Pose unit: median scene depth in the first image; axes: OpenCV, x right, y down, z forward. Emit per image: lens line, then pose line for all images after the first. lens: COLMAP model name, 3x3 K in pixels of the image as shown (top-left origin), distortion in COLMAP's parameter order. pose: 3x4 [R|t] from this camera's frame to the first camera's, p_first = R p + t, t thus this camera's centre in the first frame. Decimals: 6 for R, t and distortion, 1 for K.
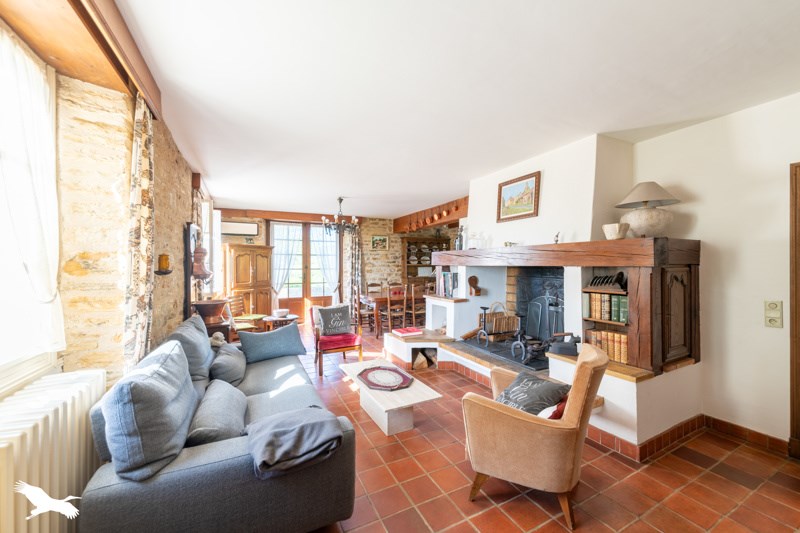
lens RADIAL K [[304.8, 0, 402.1], [0, 304.8, 266.1], [0, 0, 1]] dist [0.000747, 0.000009]
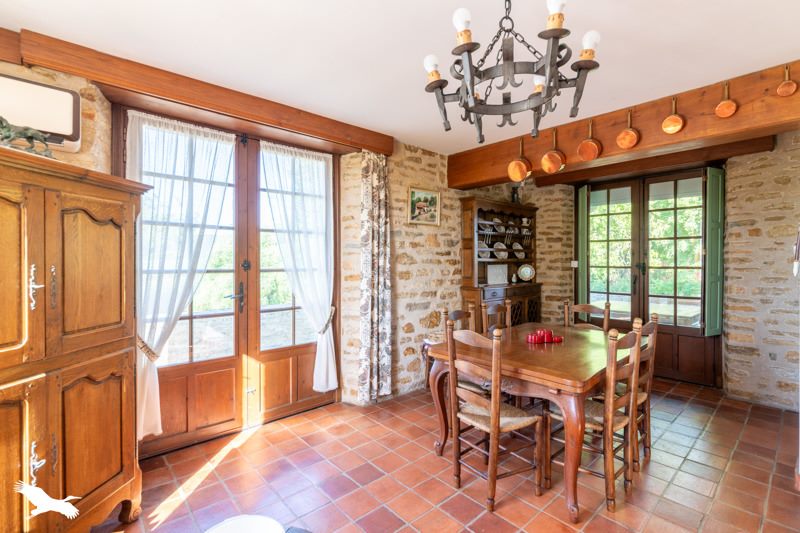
lens RADIAL K [[372.2, 0, 399.3], [0, 372.2, 262.6], [0, 0, 1]] dist [-0.006205, -0.000518]
pose [[0.967452, 0.000892, 0.253053, -0.248858], [-0.000474, 0.999998, -0.001710, 0.000922], [-0.253055, 0.001534, 0.967451, 0.542885]]
